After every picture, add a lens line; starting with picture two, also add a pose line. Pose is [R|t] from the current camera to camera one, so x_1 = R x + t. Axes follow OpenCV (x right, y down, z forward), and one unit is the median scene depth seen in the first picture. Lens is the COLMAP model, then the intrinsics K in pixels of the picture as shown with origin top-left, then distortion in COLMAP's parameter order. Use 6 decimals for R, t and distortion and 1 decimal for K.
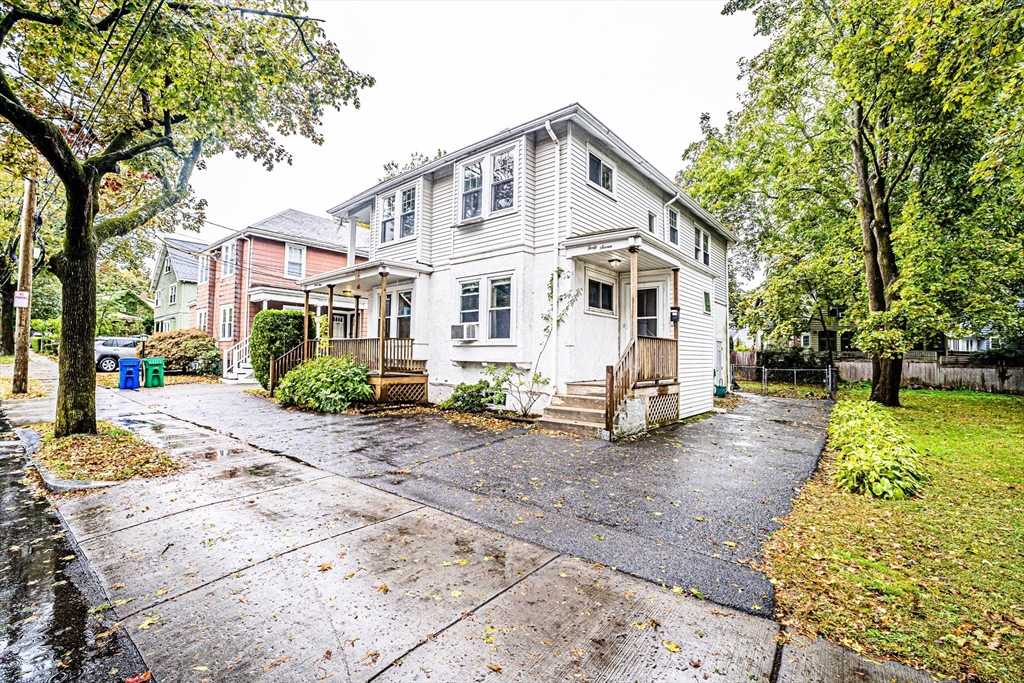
lens RADIAL K [[449.7, 0, 496.7], [0, 449.7, 340.0], [0, 0, 1]] dist [-0.059421, 0.008839]
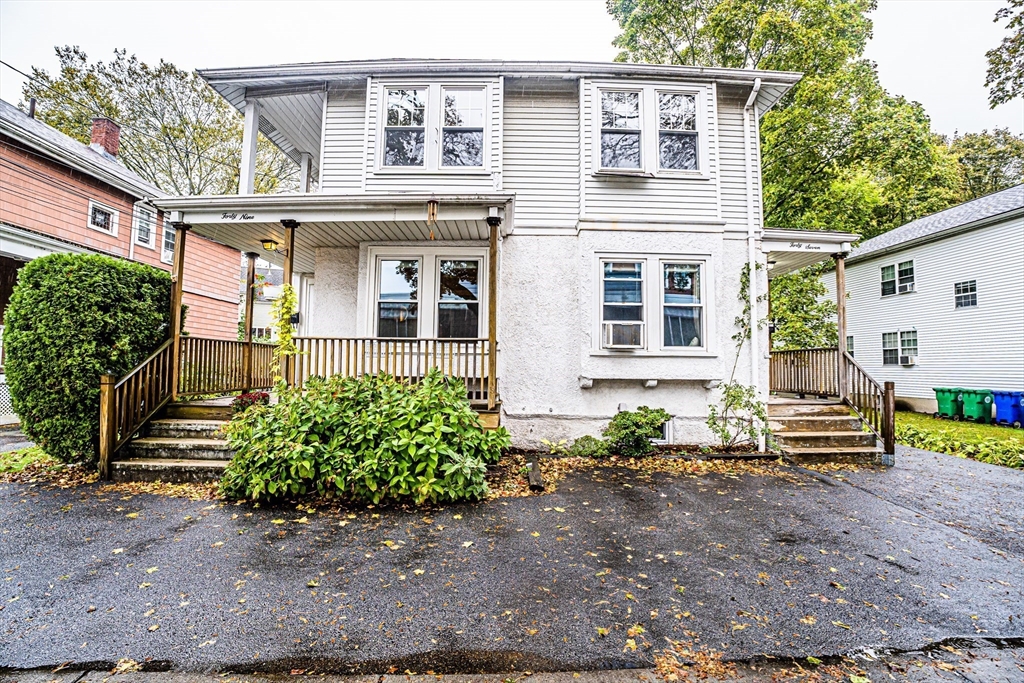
lens RADIAL K [[449.7, 0, 504.9], [0, 449.7, 344.4], [0, 0, 1]] dist [-0.059421, 0.008839]
pose [[0.741114, 0.024359, 0.670937, -0.654549], [-0.023744, 0.999667, -0.010066, 0.006809], [-0.670959, -0.008471, 0.741446, 0.637253]]
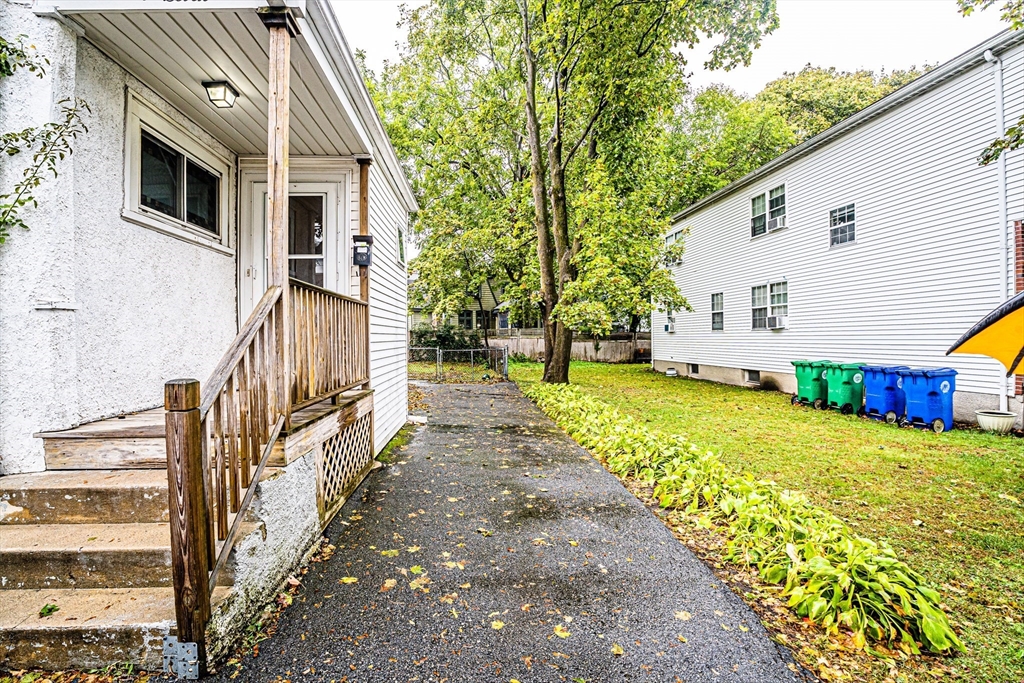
lens RADIAL K [[449.7, 0, 518.8], [0, 449.7, 342.7], [0, 0, 1]] dist [-0.059421, 0.008839]
pose [[0.681132, -0.030005, 0.731546, 0.148773], [-0.006506, 0.998872, 0.047028, 0.017657], [-0.732132, -0.036791, 0.680168, 0.511824]]
